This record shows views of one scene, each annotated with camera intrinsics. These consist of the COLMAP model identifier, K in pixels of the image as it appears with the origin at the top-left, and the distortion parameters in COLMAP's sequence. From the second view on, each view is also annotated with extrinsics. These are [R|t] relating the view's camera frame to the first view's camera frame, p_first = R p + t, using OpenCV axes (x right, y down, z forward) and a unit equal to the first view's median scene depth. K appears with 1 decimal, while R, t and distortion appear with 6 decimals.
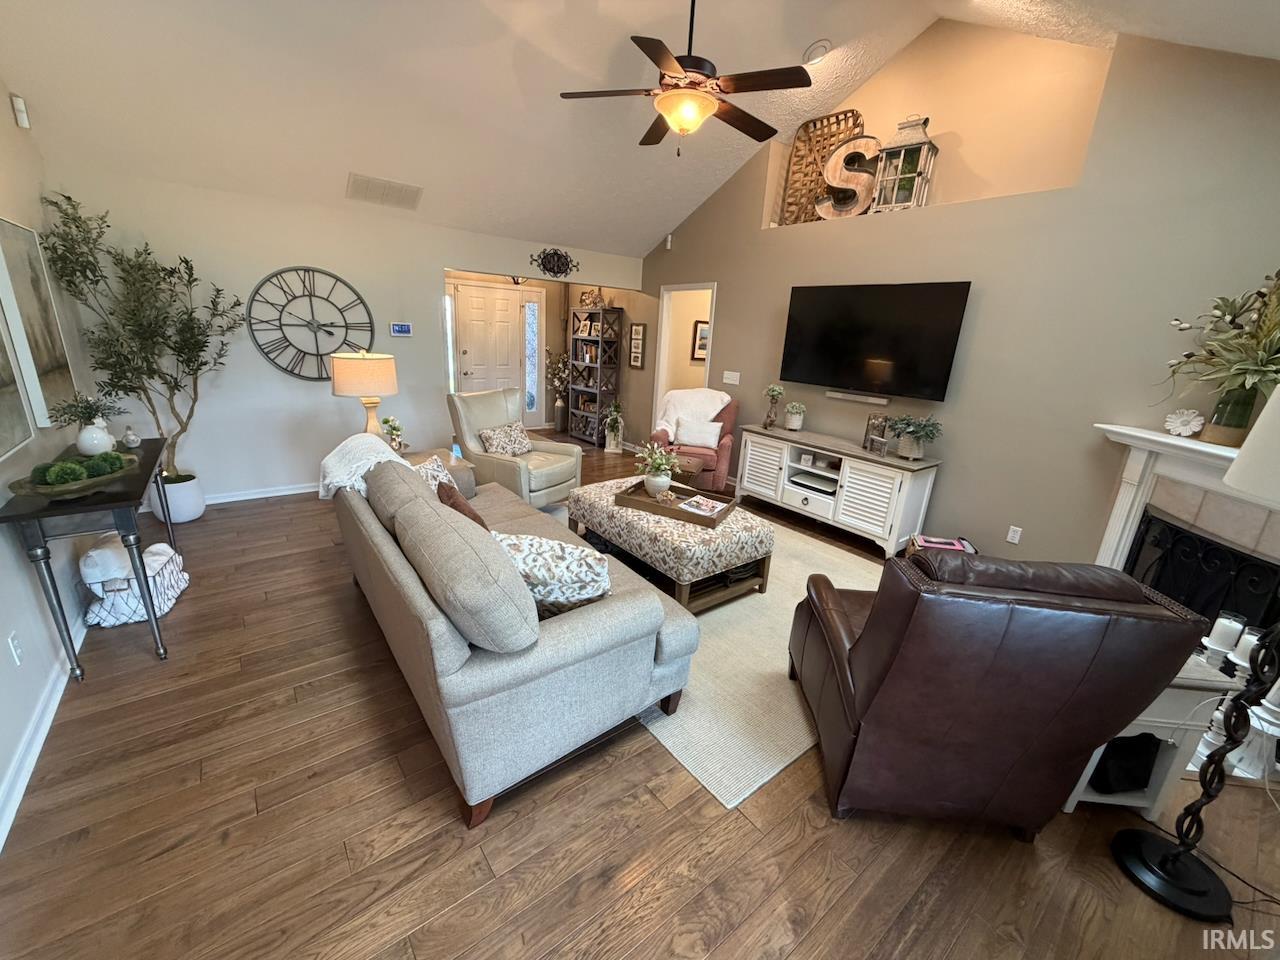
lens RADIAL K [[509.3, 0, 638.8], [0, 509.3, 480.7], [0, 0, 1]] dist [0.000490, 0.000221]
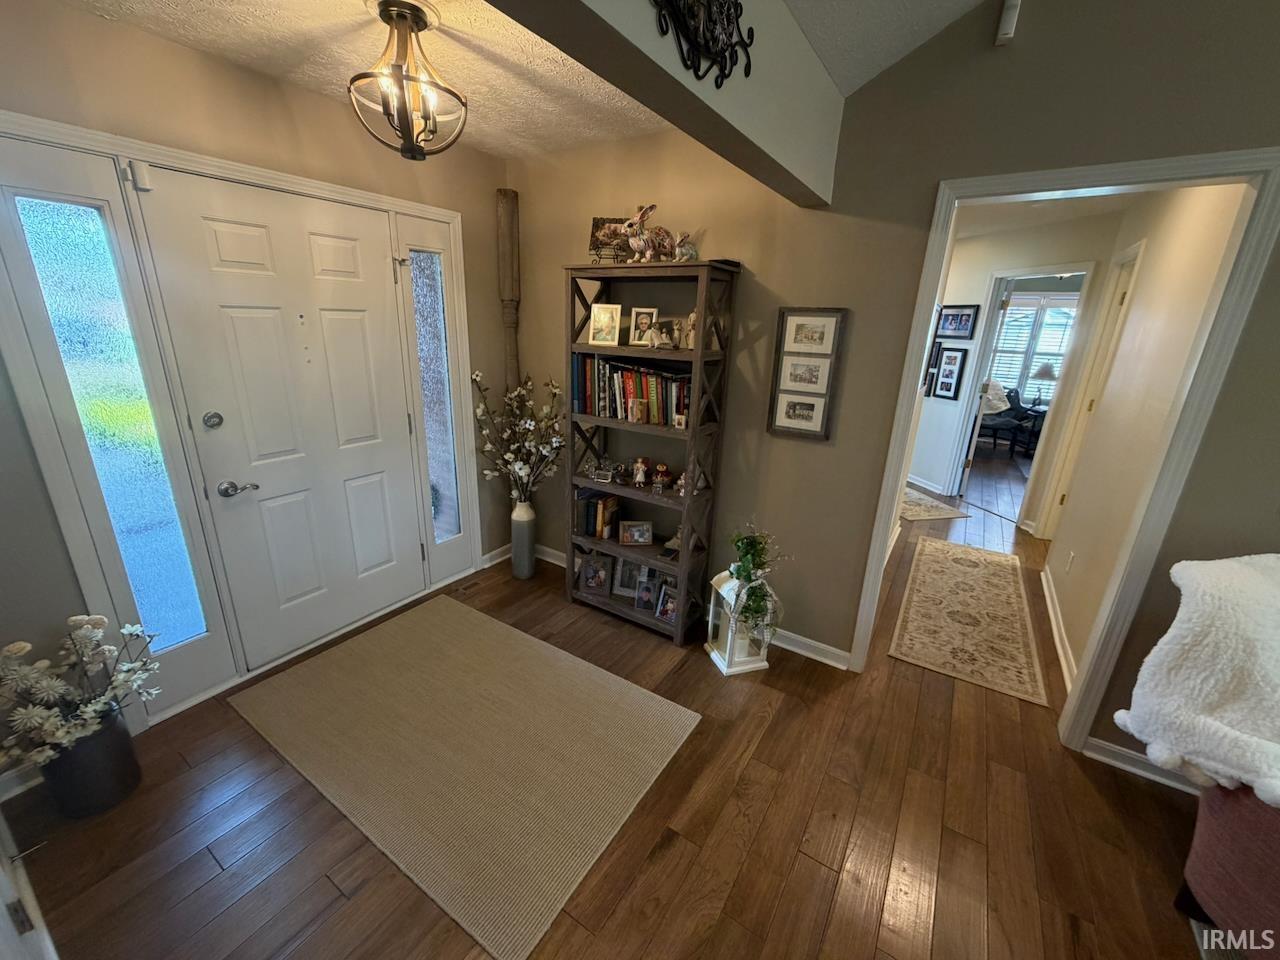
lens RADIAL K [[509.3, 0, 639.7], [0, 509.3, 482.3], [0, 0, 1]] dist [0.000490, 0.000221]
pose [[0.946108, -0.119674, 0.300928, -0.204563], [0.108550, 0.992651, 0.053481, -0.205180], [-0.305117, -0.017933, 0.952146, 0.650209]]
